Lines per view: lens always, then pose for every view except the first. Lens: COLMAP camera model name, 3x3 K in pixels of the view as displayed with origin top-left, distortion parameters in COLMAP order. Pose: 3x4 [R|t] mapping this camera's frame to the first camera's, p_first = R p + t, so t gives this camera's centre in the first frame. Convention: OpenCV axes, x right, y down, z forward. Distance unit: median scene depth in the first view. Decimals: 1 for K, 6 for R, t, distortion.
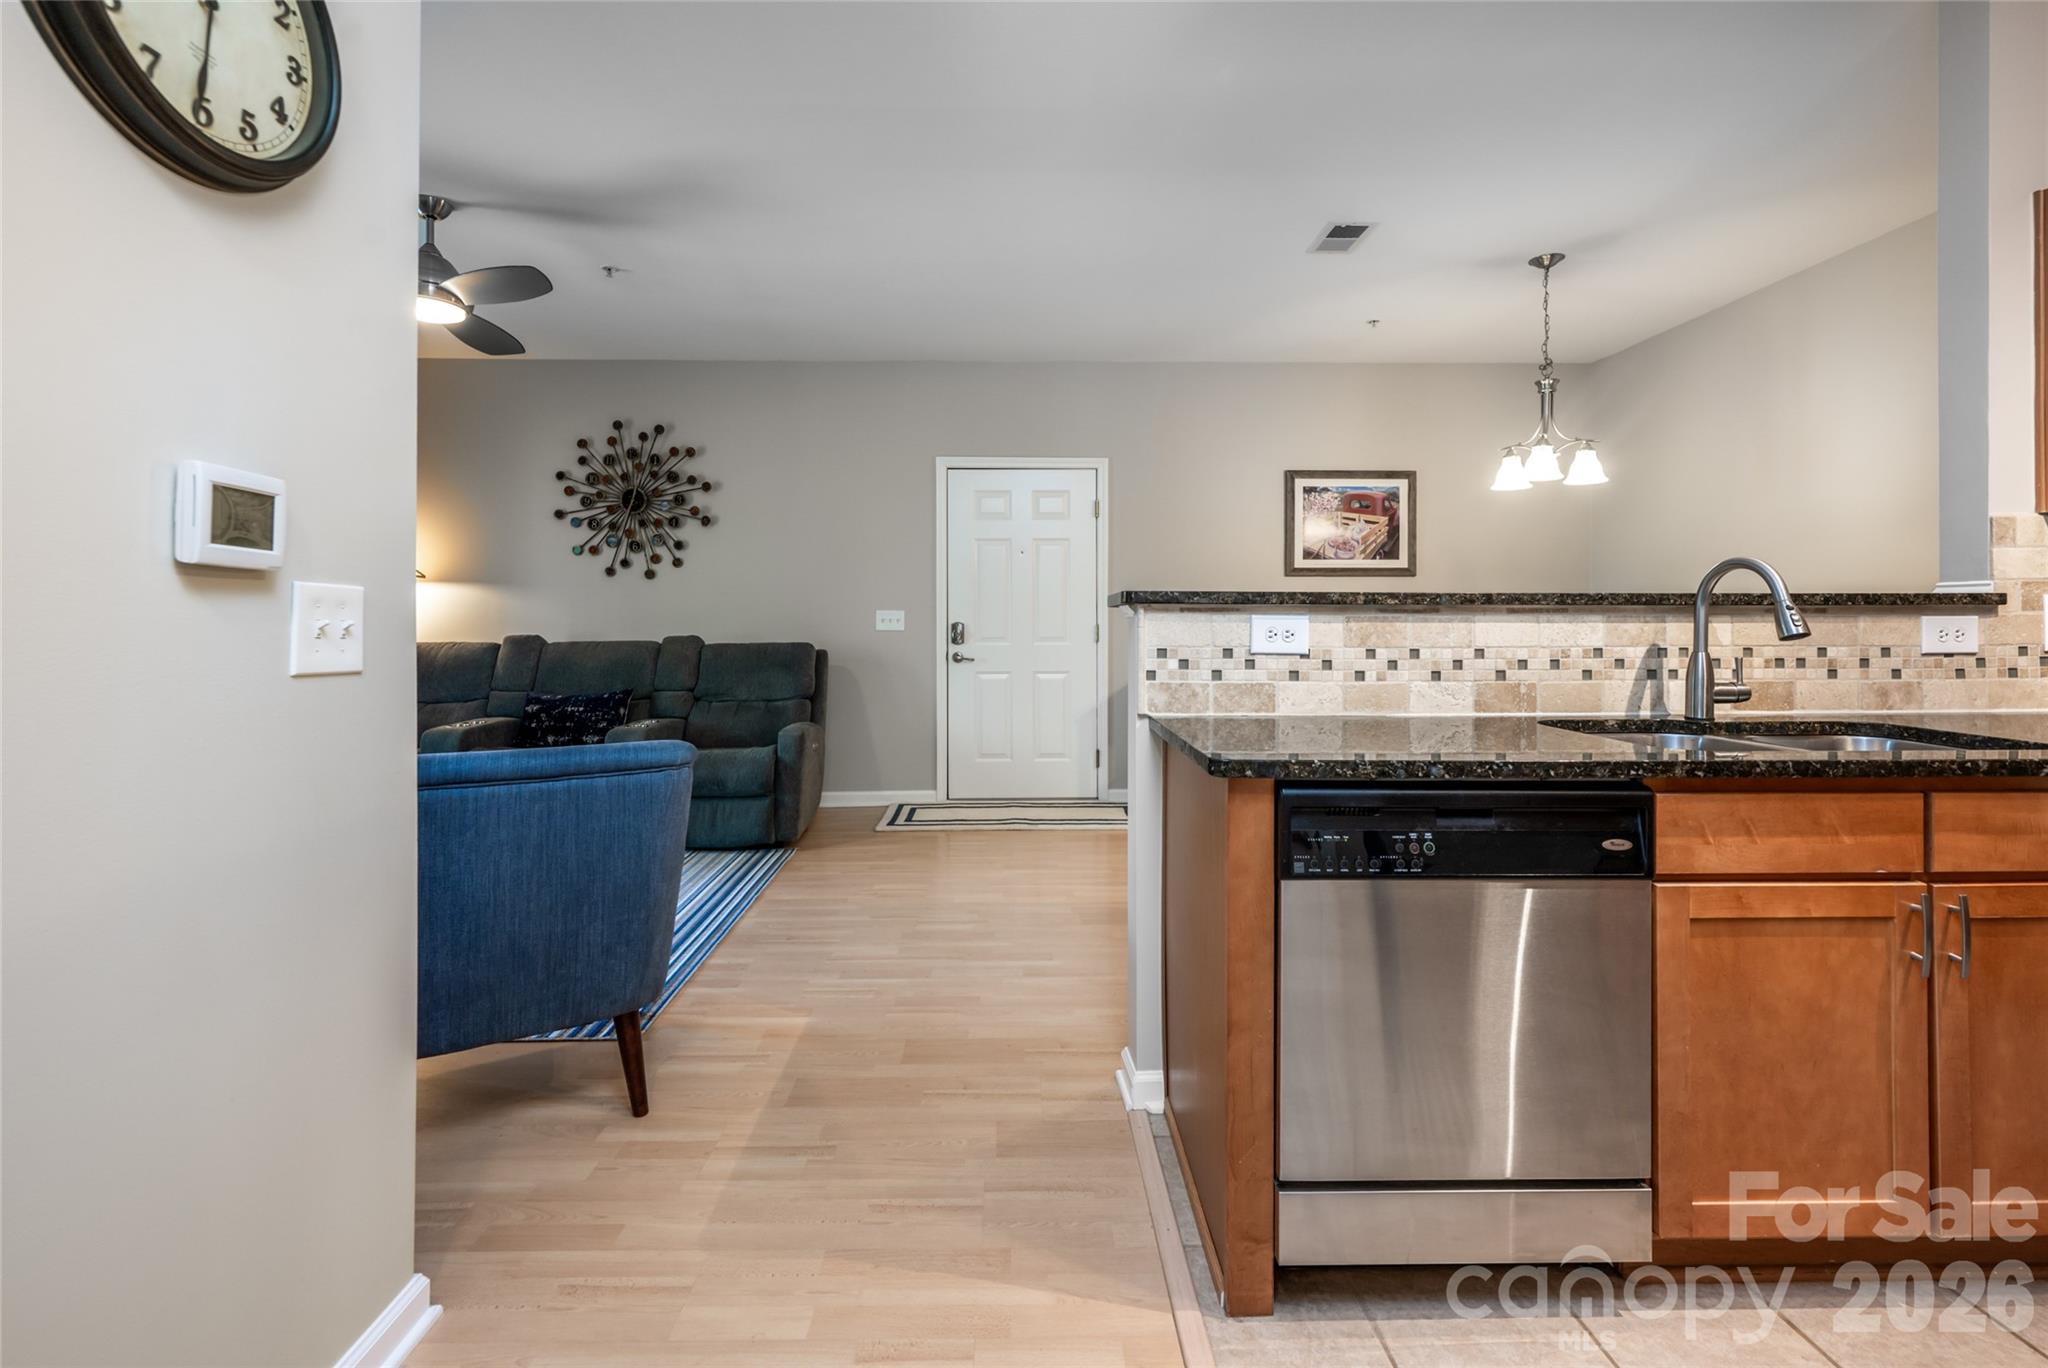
lens RADIAL K [[882.8, 0, 1028.2], [0, 882.8, 617.5], [0, 0, 1]] dist [0.000694, 0.000710]
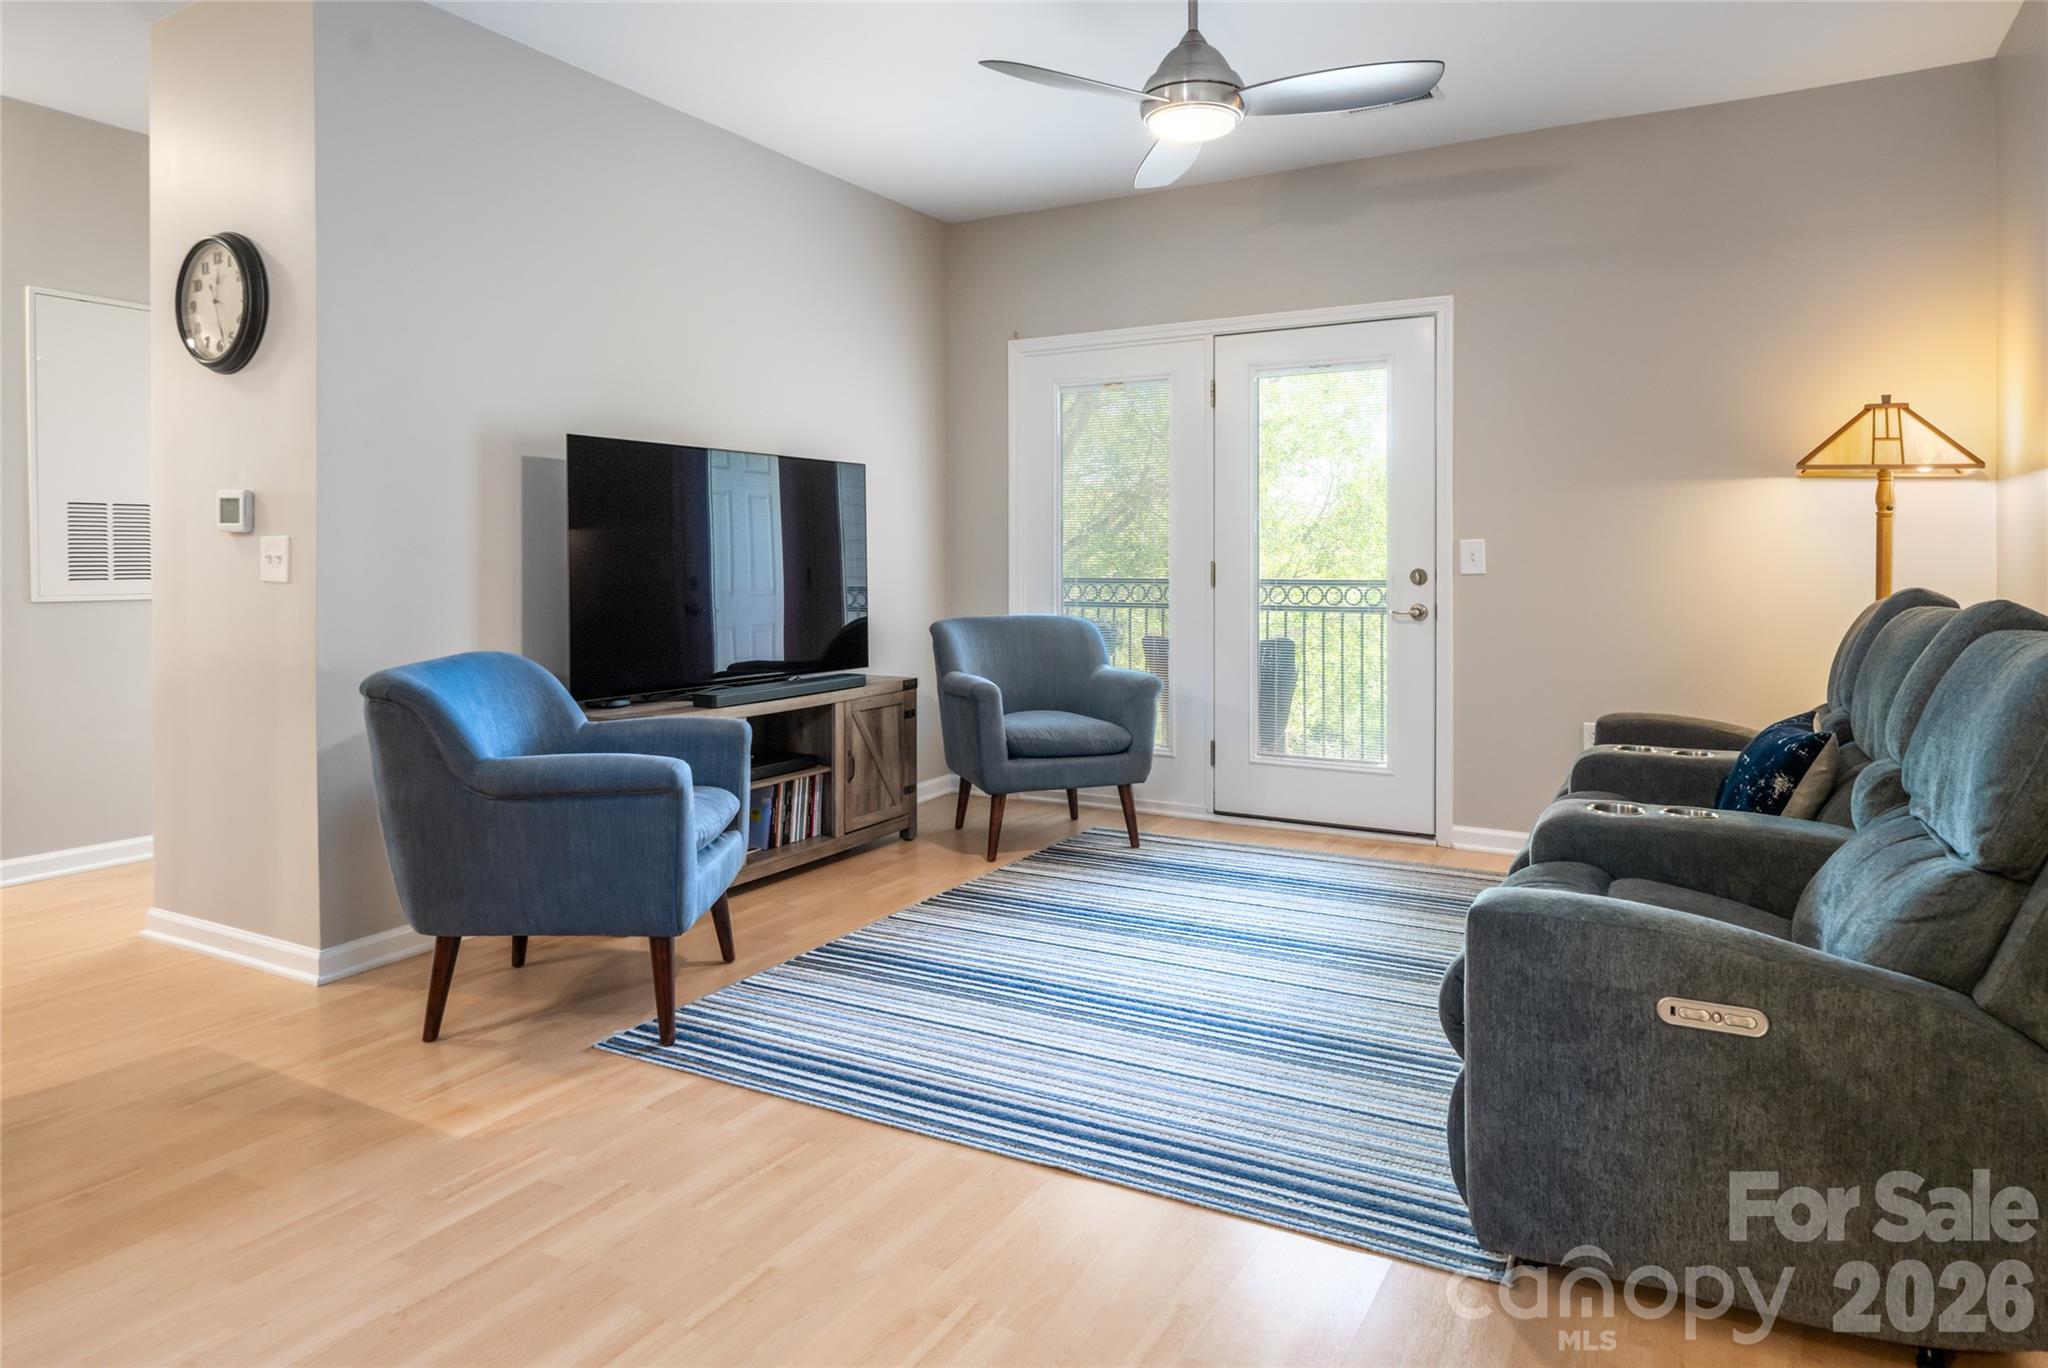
lens RADIAL K [[1237.7, 0, 1030.7], [0, 1237.7, 574.4], [0, 0, 1]] dist [0.001145, -0.000863]
pose [[-0.515020, 0.009068, -0.857130, 0.160876], [0.002360, 0.999955, 0.009161, 0.006211], [0.857175, 0.002695, -0.515019, 0.887327]]
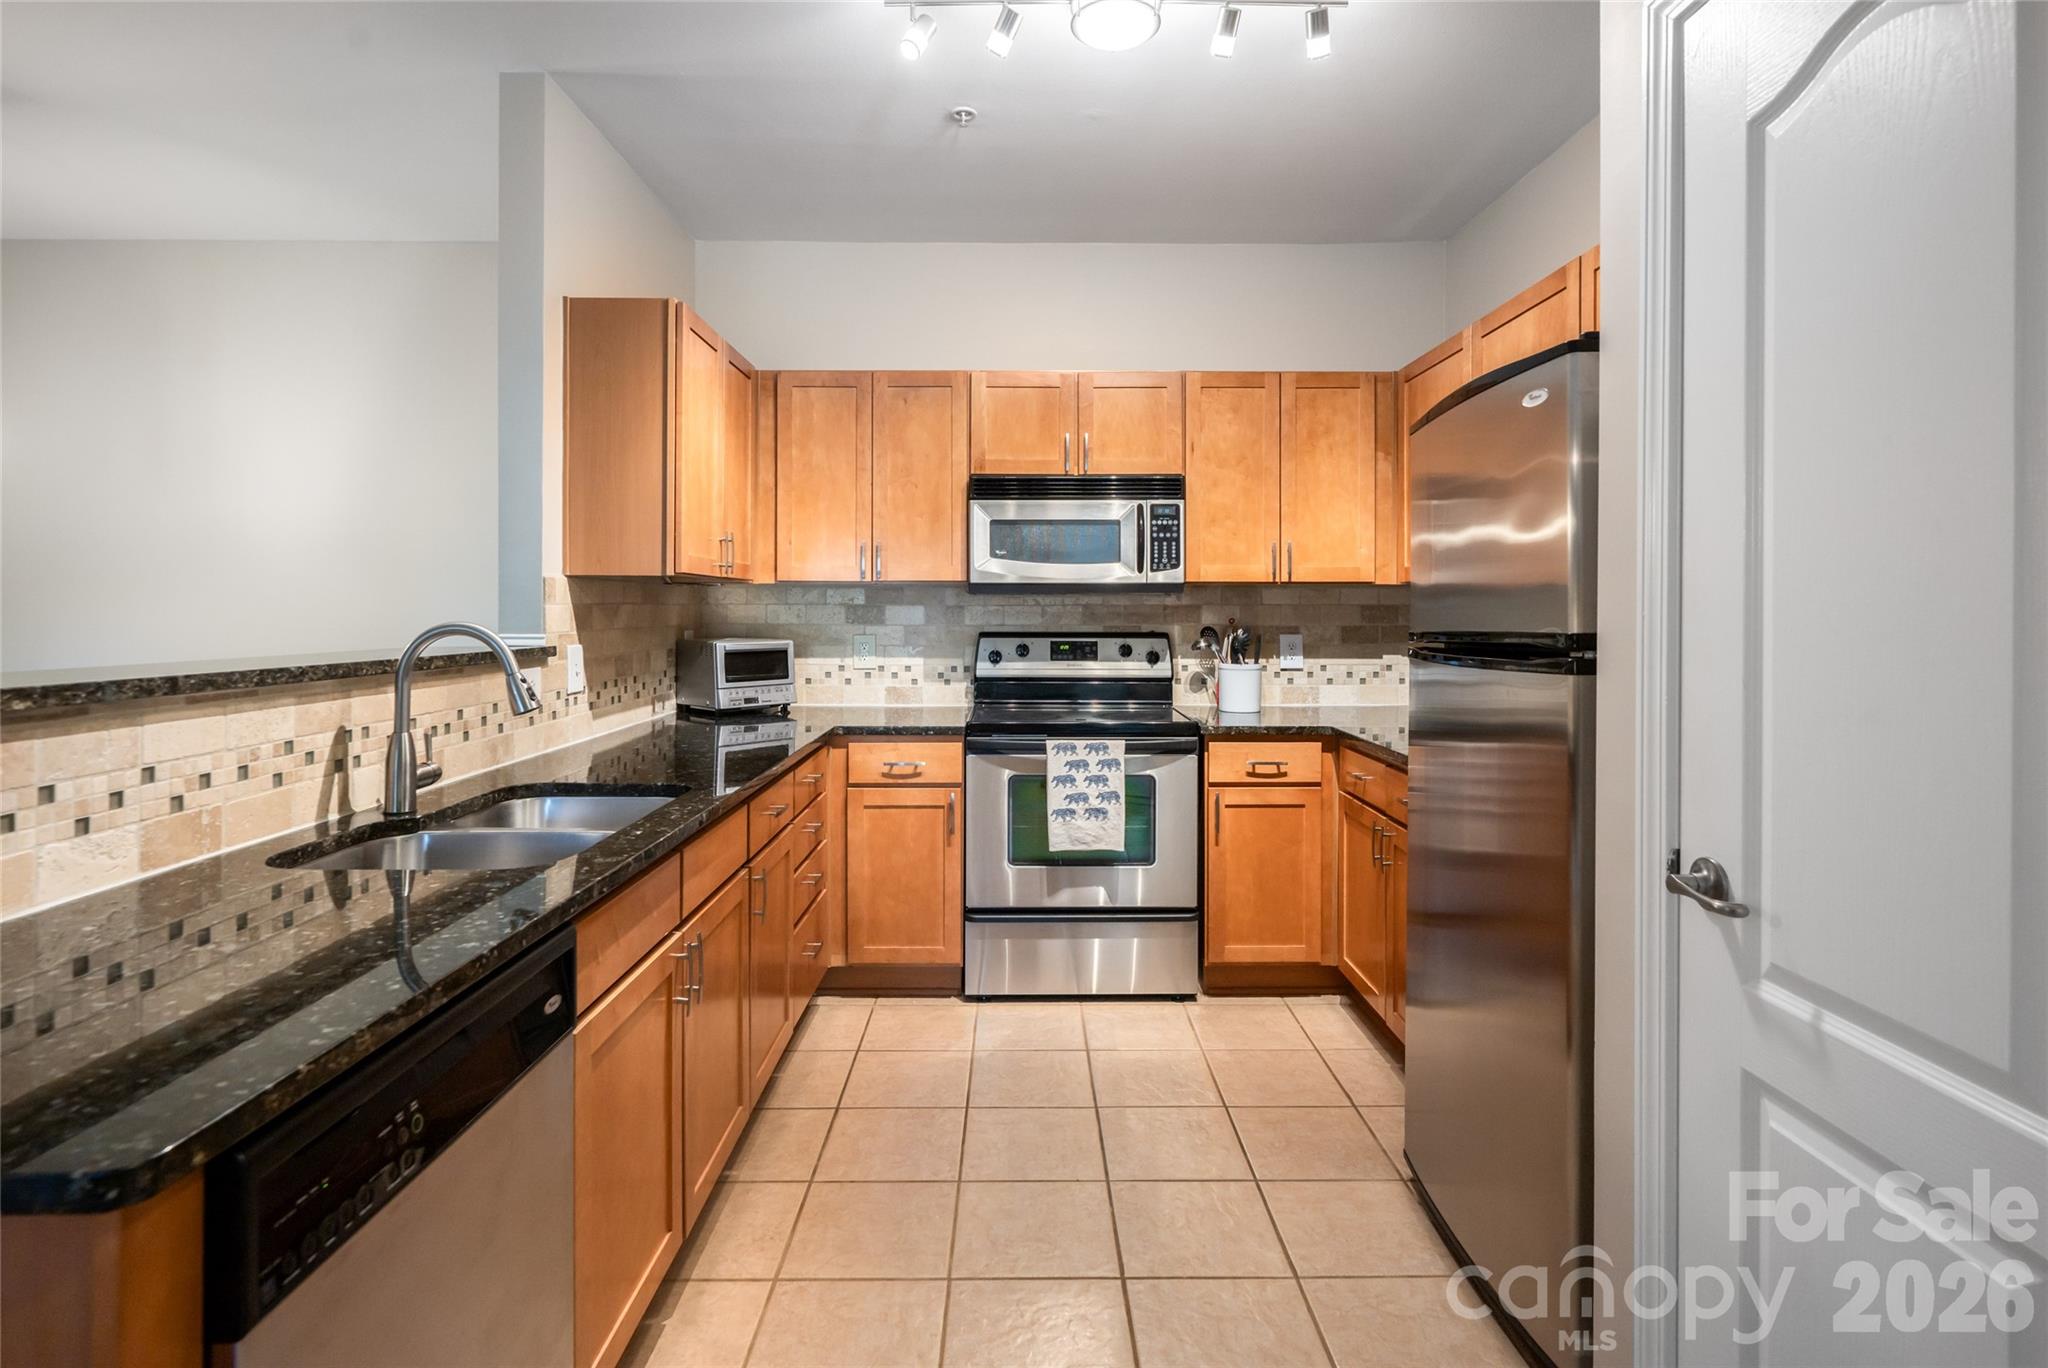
lens RADIAL K [[1014.2, 0, 1025.8], [0, 1014.2, 612.9], [0, 0, 1]] dist [-0.002437, -0.000737]
pose [[0.009827, -0.002249, 0.999949, -0.070923], [-0.002903, 0.999993, 0.002278, -0.028831], [-0.999948, -0.002925, 0.009820, 0.148490]]
